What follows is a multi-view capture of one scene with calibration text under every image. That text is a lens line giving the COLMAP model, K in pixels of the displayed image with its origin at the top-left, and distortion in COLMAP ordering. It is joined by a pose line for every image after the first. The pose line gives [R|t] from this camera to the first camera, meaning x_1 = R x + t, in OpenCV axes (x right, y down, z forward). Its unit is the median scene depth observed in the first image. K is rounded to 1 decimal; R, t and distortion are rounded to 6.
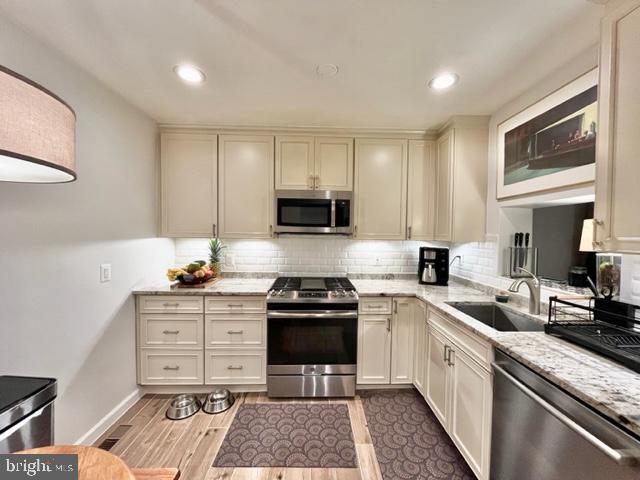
lens RADIAL K [[257.8, 0, 321.1], [0, 257.8, 240.7], [0, 0, 1]] dist [-0.007166, -0.000218]
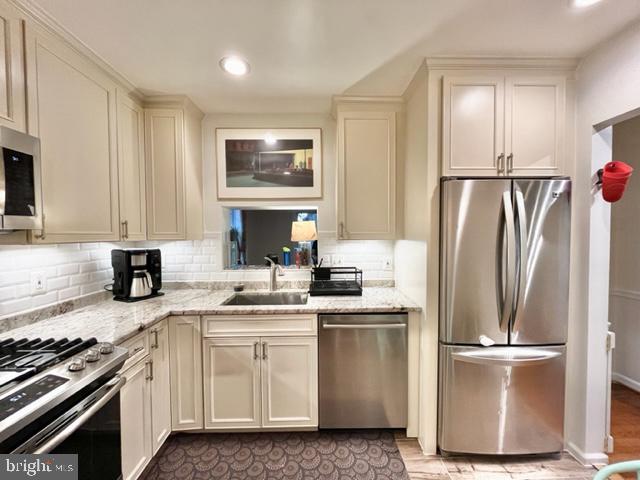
lens RADIAL K [[257.8, 0, 321.9], [0, 257.8, 241.2], [0, 0, 1]] dist [-0.007166, -0.000218]
pose [[0.003803, -0.039454, 0.999214, -0.385042], [0.034003, 0.998649, 0.039303, -0.012028], [-0.999414, 0.033827, 0.005140, 0.571028]]
